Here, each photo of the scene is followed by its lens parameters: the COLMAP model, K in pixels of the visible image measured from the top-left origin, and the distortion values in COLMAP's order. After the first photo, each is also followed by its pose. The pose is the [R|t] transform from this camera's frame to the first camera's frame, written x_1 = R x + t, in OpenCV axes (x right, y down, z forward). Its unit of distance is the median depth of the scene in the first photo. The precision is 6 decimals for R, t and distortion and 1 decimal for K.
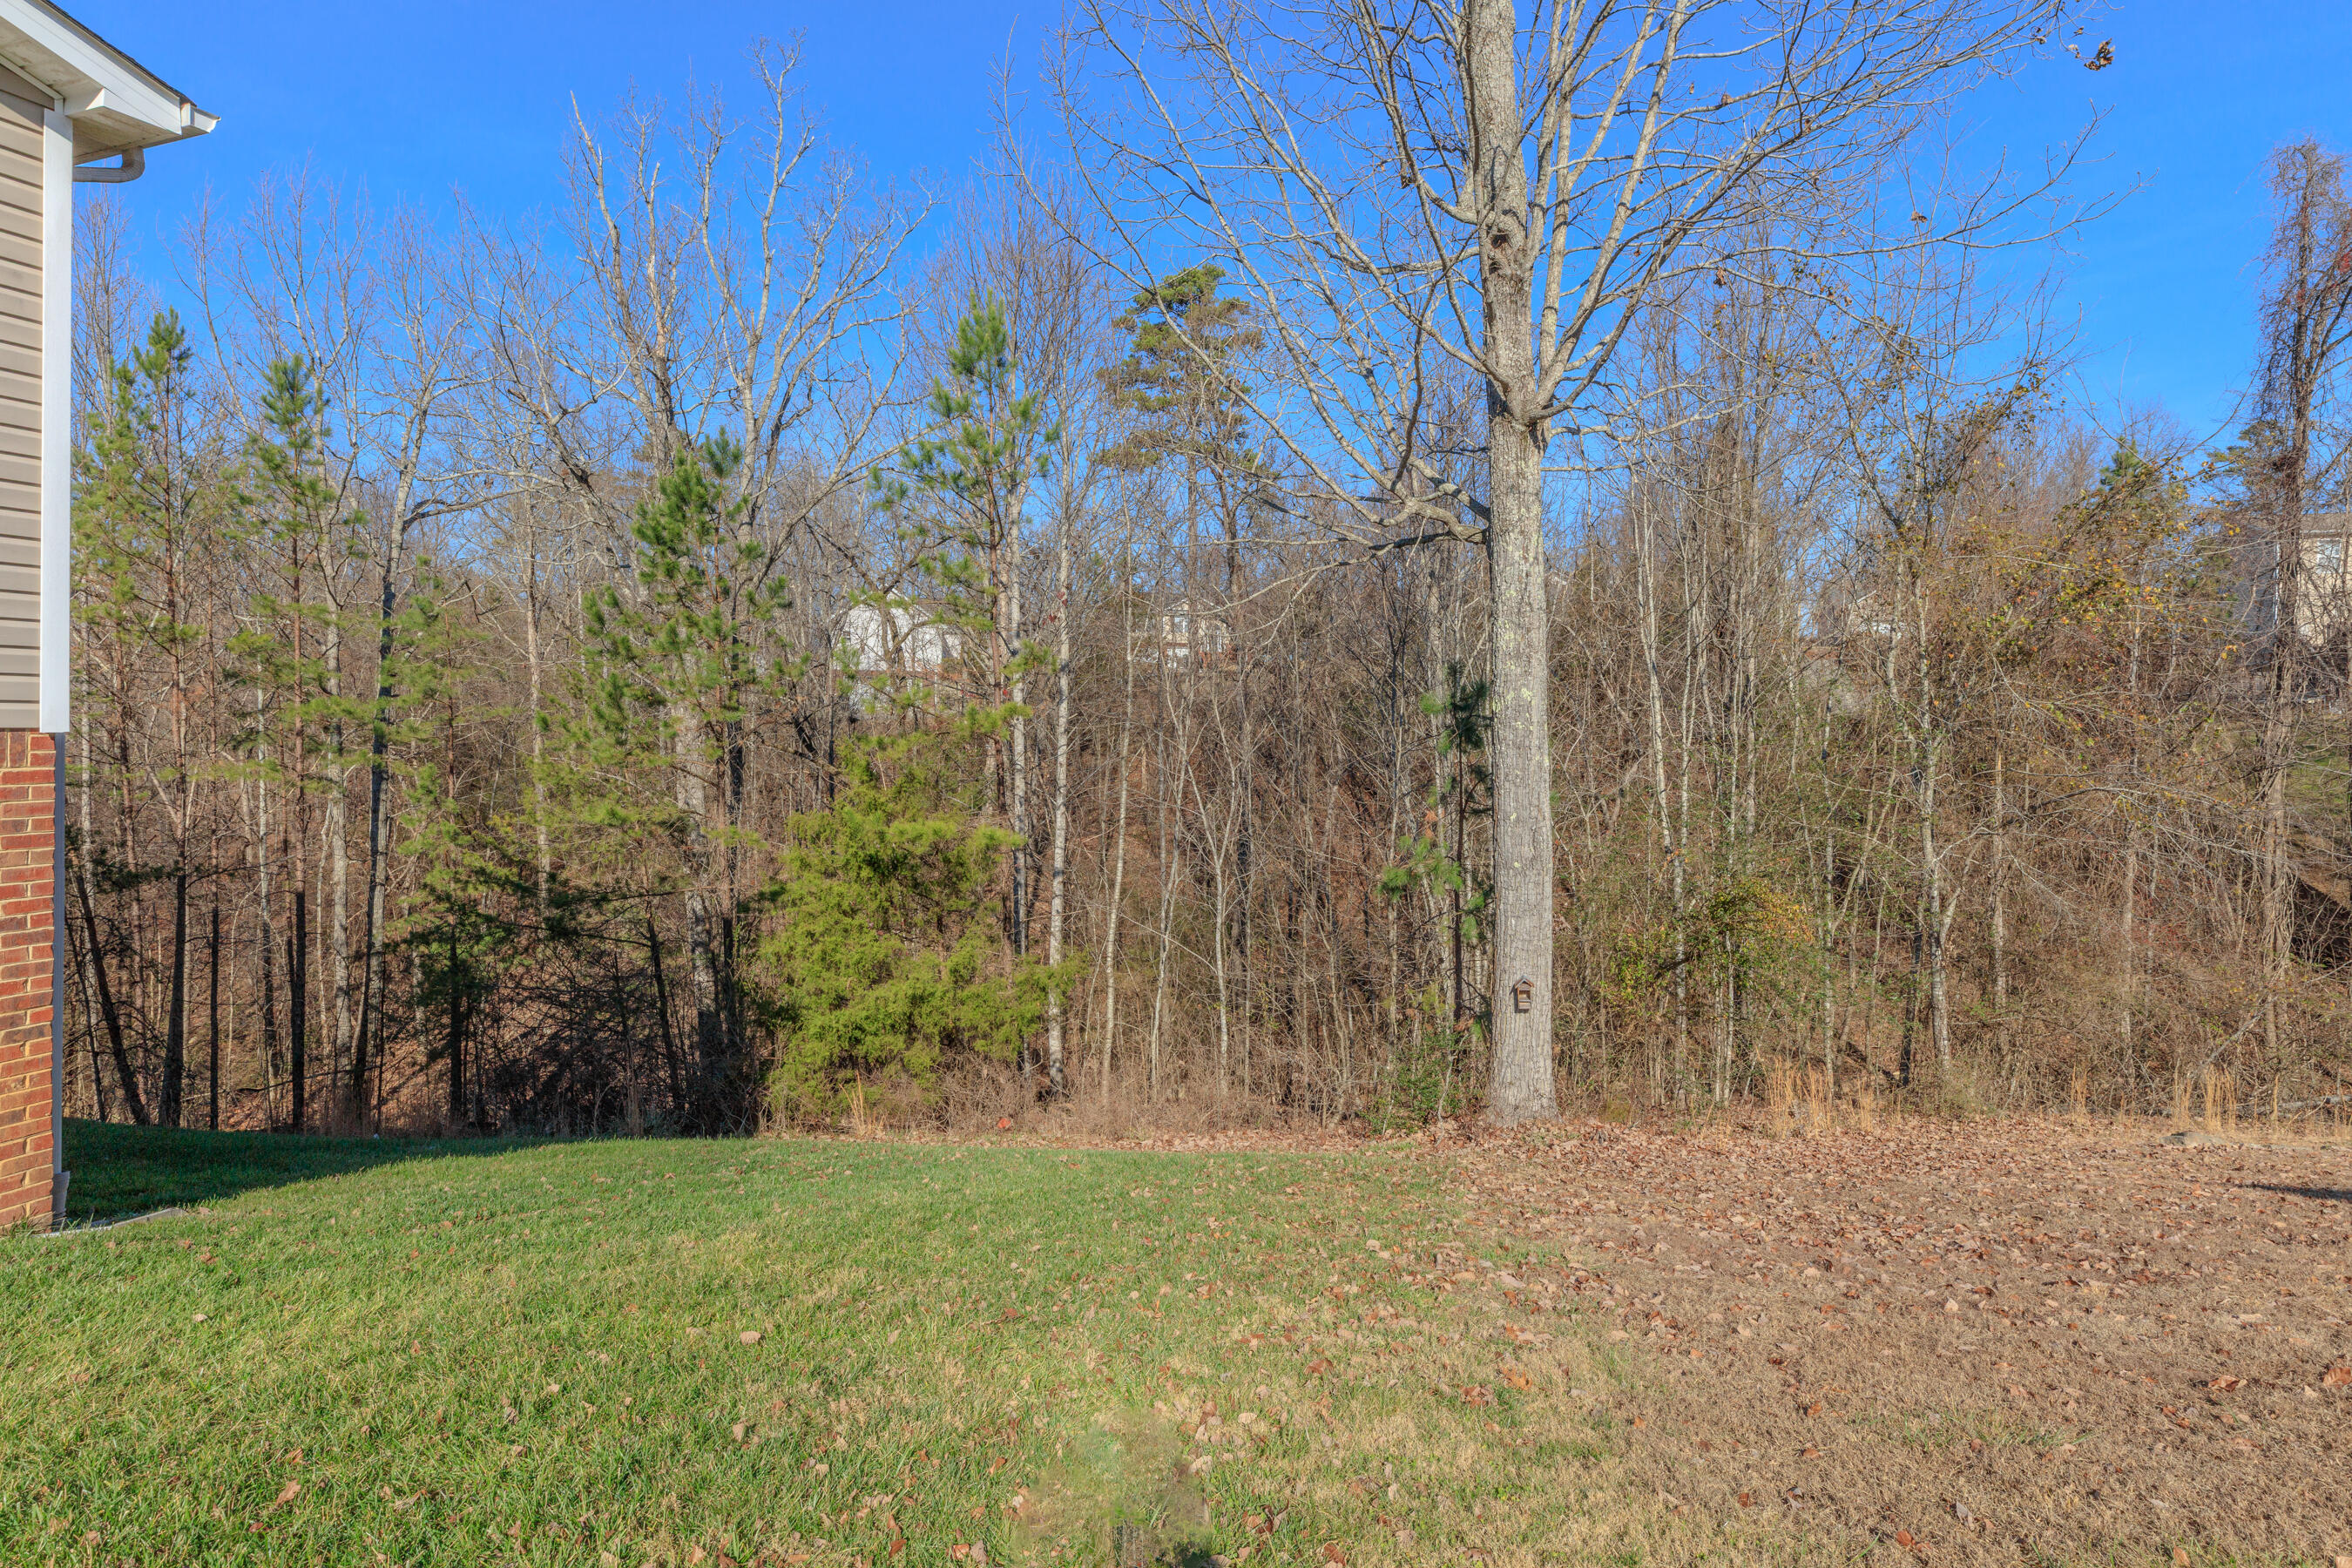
lens RADIAL K [[1349.2, 0, 1178.0], [0, 1349.2, 779.4], [0, 0, 1]] dist [0.001936, 0.000655]
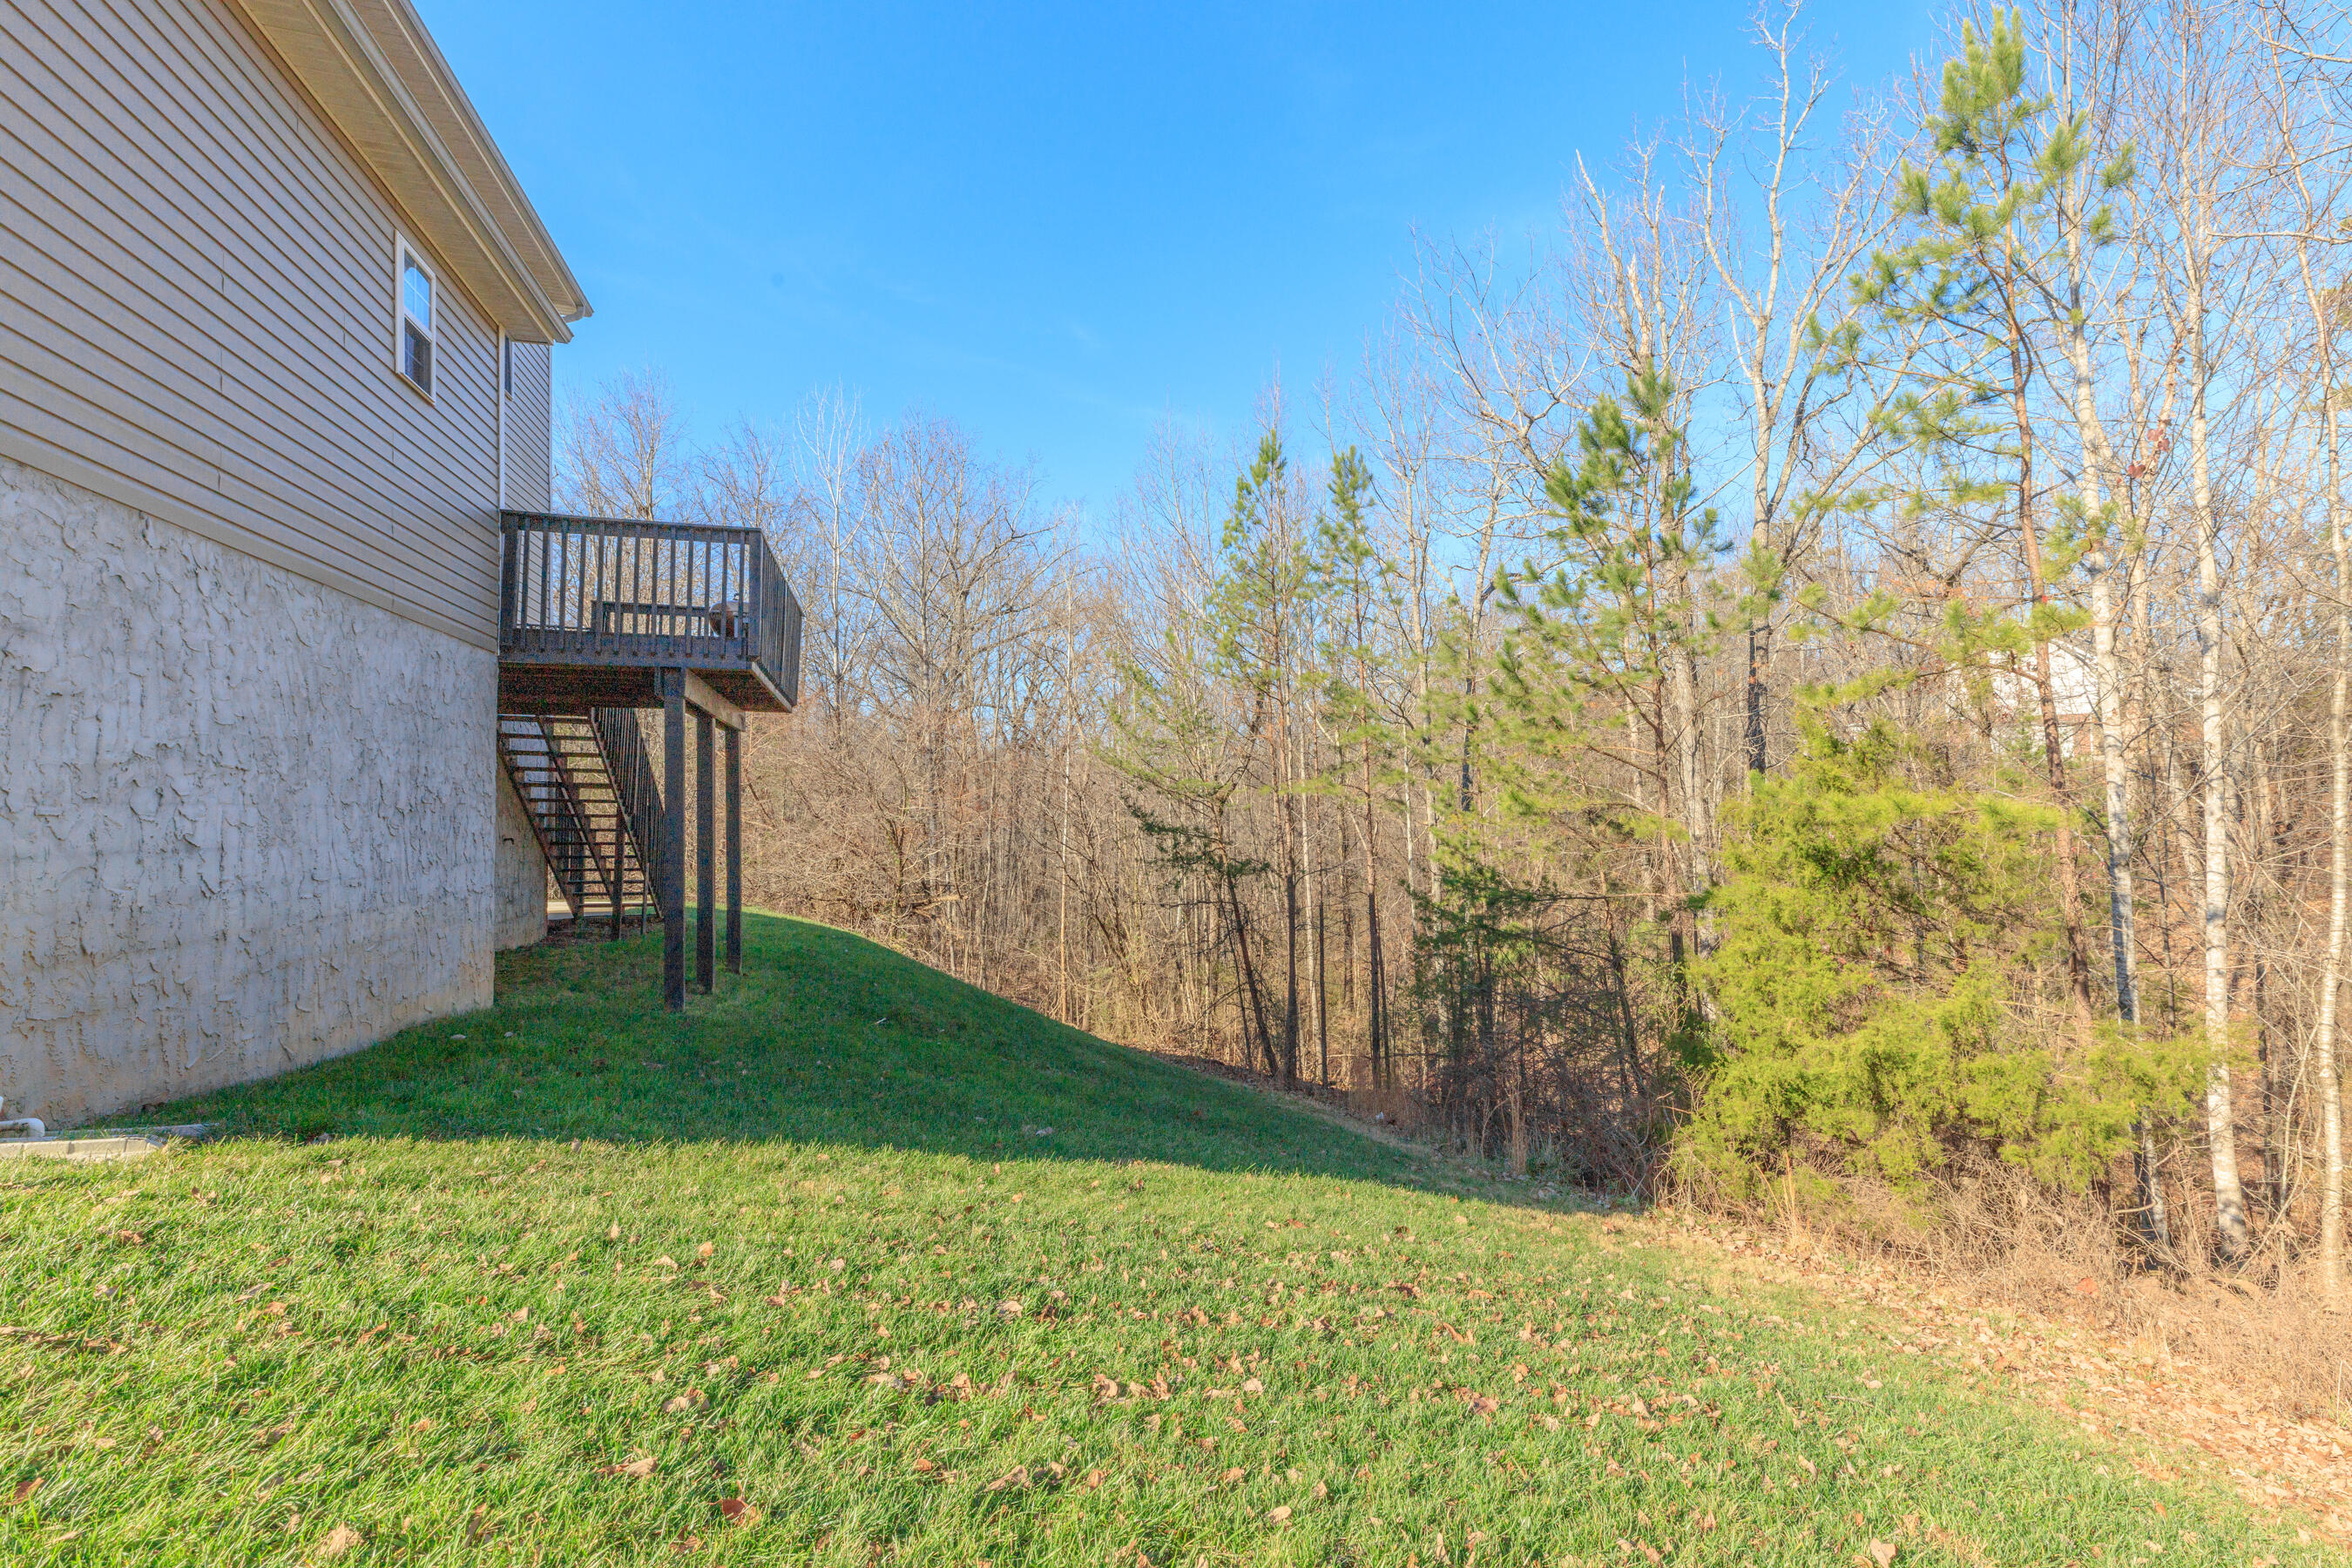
lens RADIAL K [[1167.3, 0, 1180.7], [0, 1167.3, 770.4], [0, 0, 1]] dist [0.006075, 0.000450]
pose [[0.672102, -0.038304, -0.739467, 0.005320], [0.005972, 0.998909, -0.046315, 0.040680], [0.740435, 0.026712, 0.671597, 0.326580]]
